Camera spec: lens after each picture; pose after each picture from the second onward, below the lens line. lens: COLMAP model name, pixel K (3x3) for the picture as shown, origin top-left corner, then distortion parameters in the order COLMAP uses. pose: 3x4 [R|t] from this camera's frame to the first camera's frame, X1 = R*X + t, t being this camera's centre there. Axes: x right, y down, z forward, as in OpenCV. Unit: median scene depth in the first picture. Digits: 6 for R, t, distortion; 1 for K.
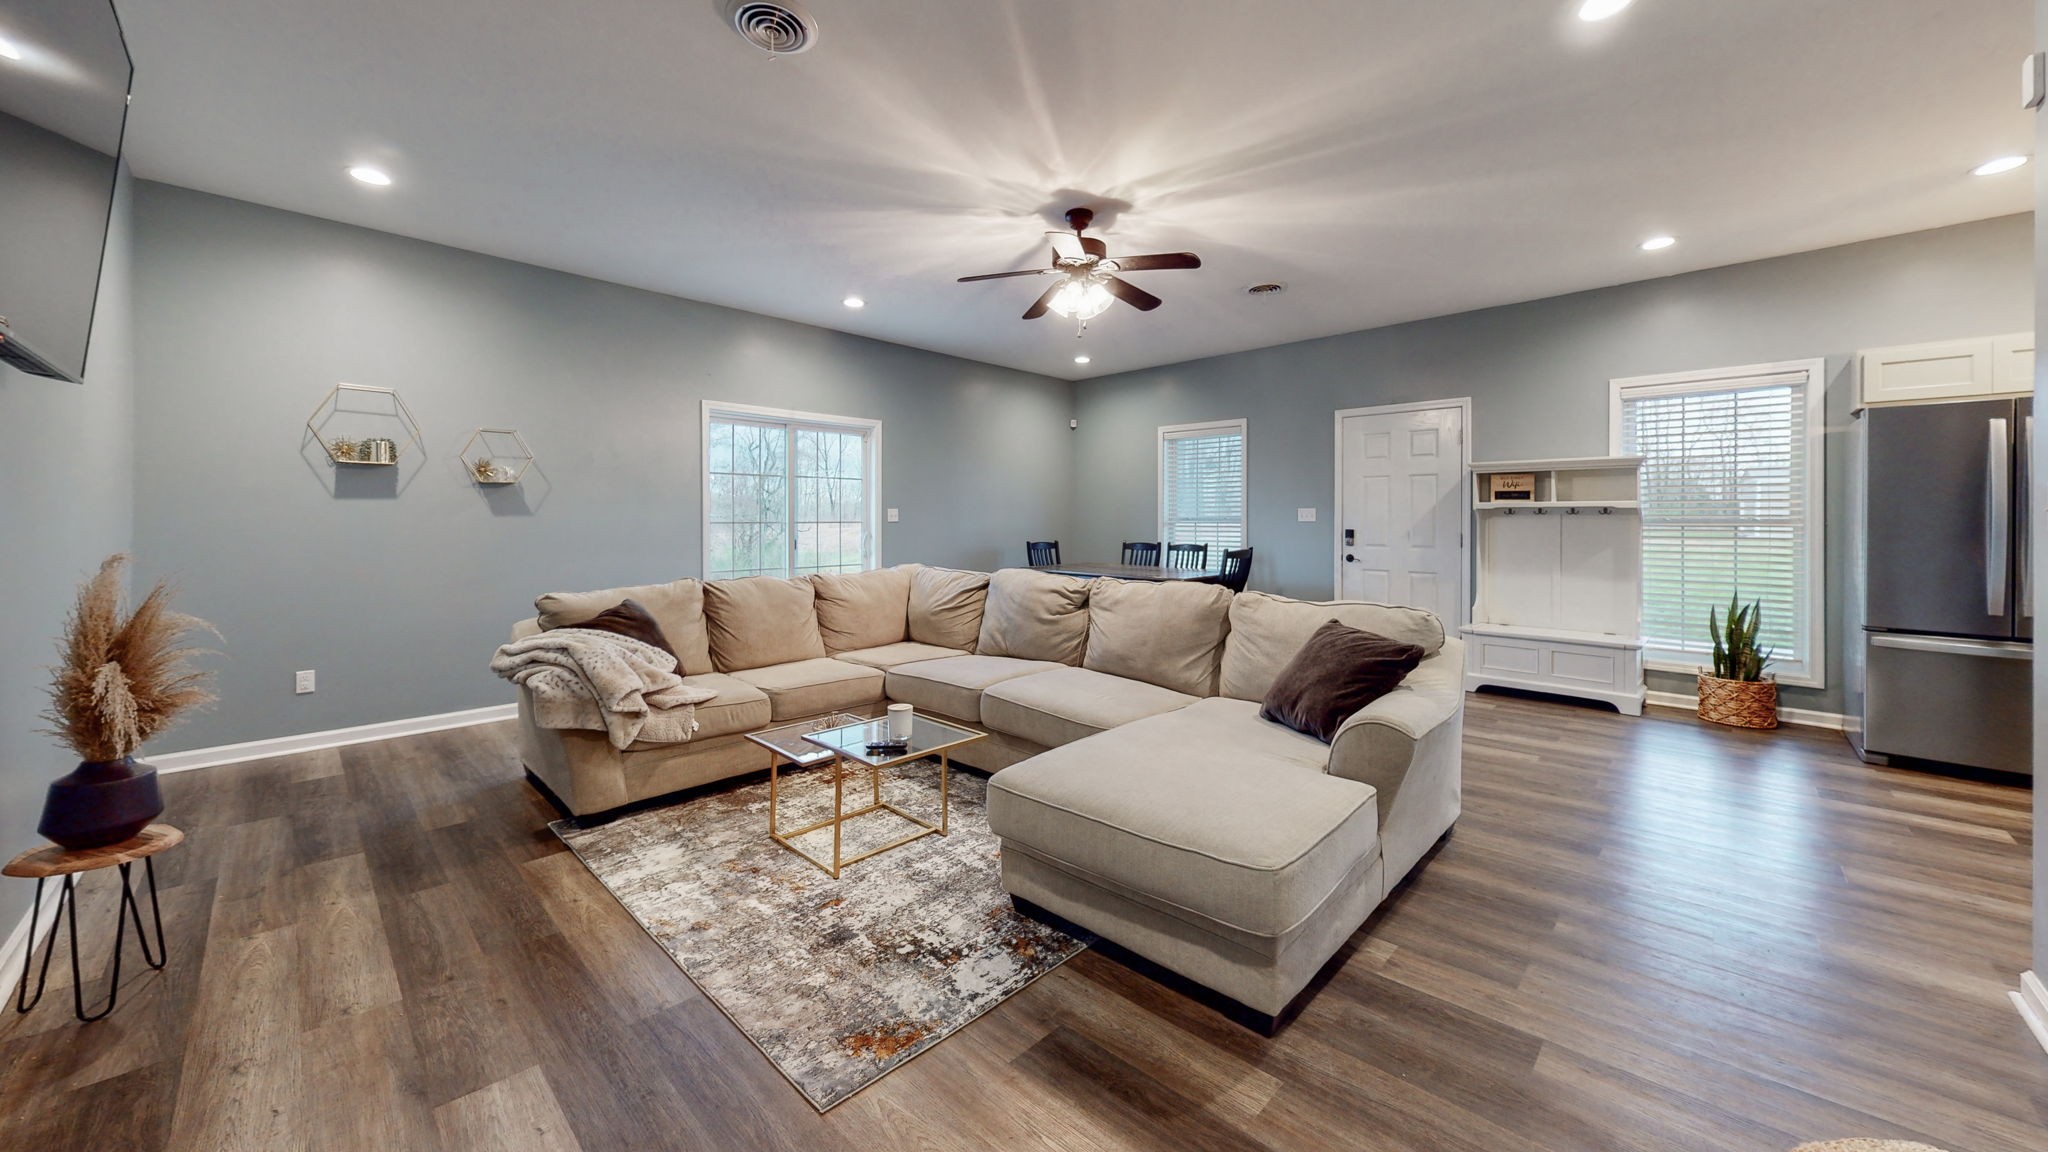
lens RADIAL K [[756.9, 0, 1032.4], [0, 756.9, 572.2], [0, 0, 1]] dist [-0.001098, 0.000104]
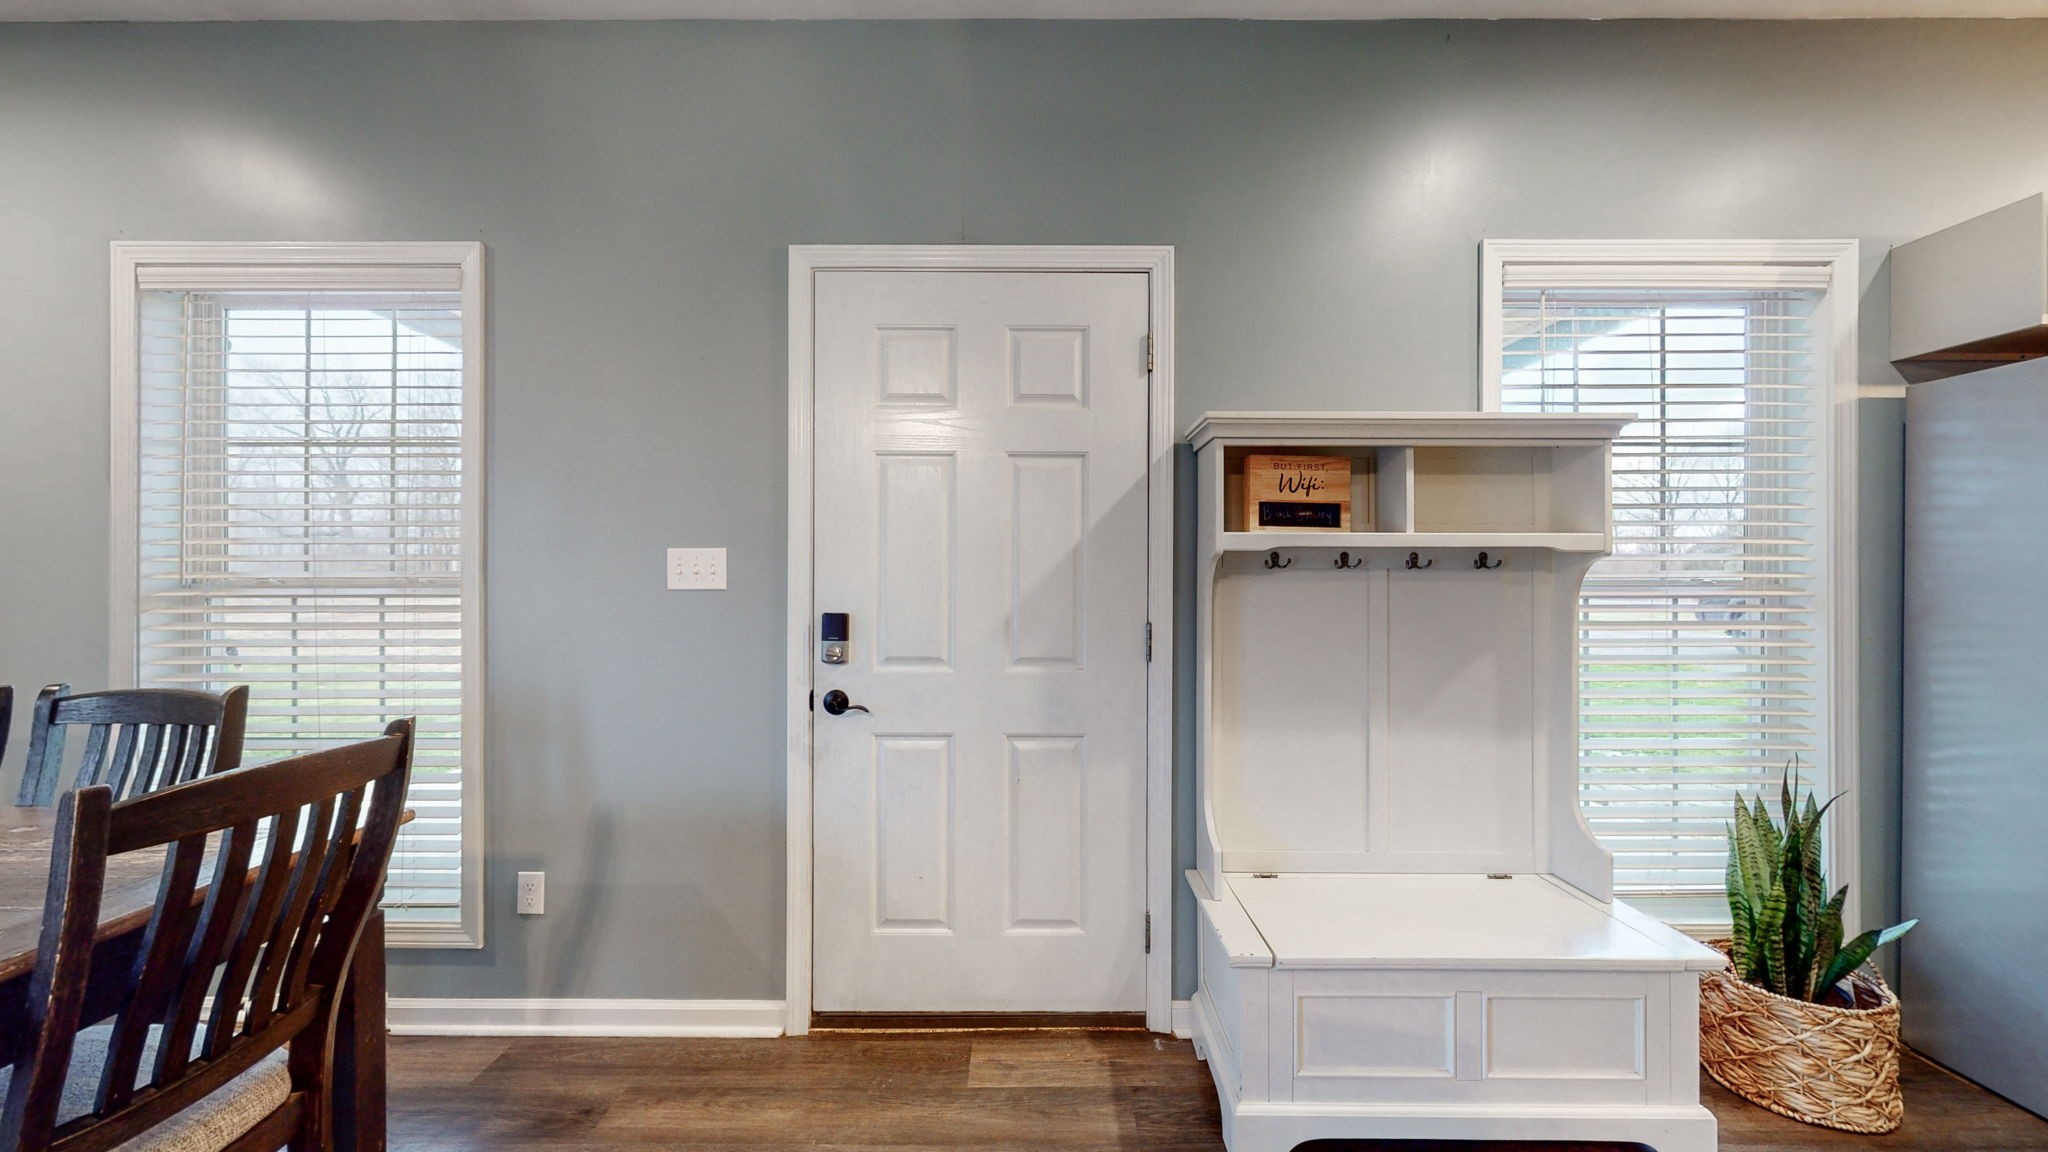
lens RADIAL K [[756.9, 0, 1029.4], [0, 756.9, 578.6], [0, 0, 1]] dist [-0.001098, 0.000104]
pose [[0.704042, -0.004248, 0.710146, 0.212127], [0.049942, 0.997802, -0.043544, -0.044690], [-0.708400, 0.066123, 0.702707, 0.604087]]
